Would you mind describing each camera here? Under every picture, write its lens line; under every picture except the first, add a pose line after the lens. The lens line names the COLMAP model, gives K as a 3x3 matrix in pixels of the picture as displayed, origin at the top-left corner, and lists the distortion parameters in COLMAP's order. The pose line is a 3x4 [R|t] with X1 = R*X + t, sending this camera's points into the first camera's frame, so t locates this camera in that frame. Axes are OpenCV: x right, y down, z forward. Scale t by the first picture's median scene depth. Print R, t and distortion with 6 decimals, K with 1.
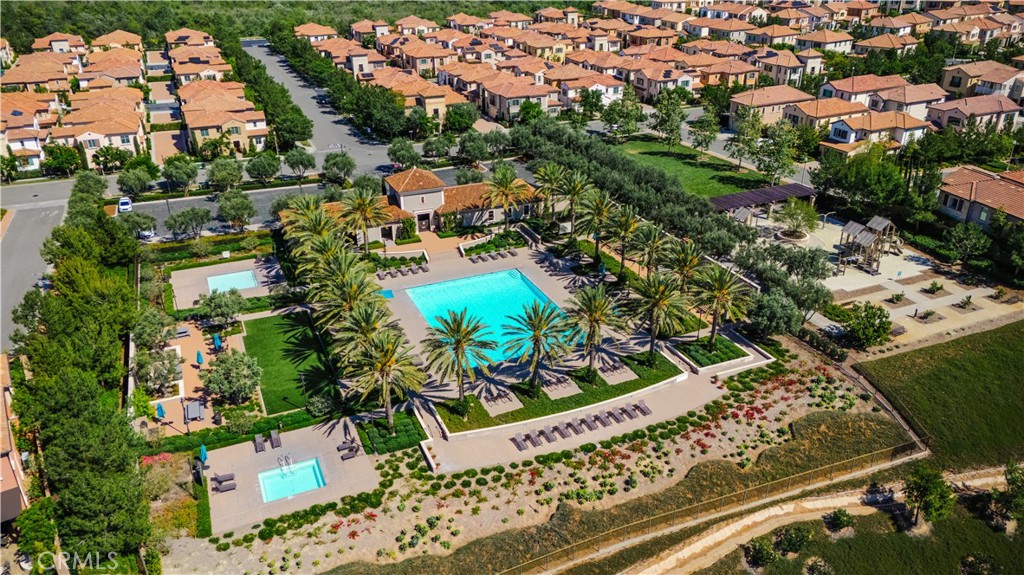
lens RADIAL K [[767.1, 0, 512.0], [0, 767.1, 287.5], [0, 0, 1]] dist [0.087623, -0.068012]
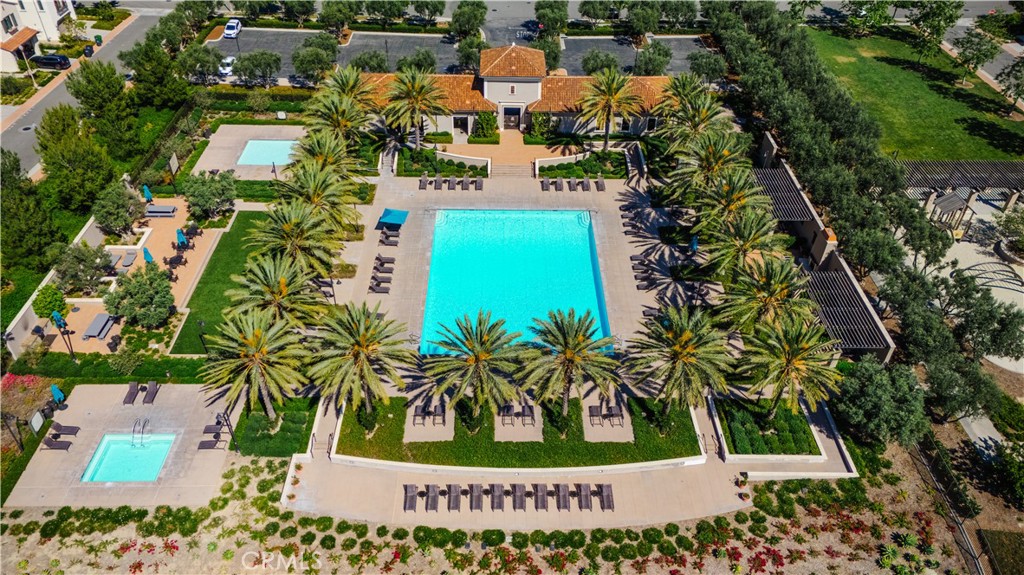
lens RADIAL K [[763.2, 0, 512.0], [0, 763.2, 287.5], [0, 0, 1]] dist [0.044312, -0.004803]
pose [[0.919254, 0.263765, -0.292234, 0.220642], [-0.190993, 0.947943, 0.254807, -0.164286], [0.344230, -0.178417, 0.921777, 0.332960]]
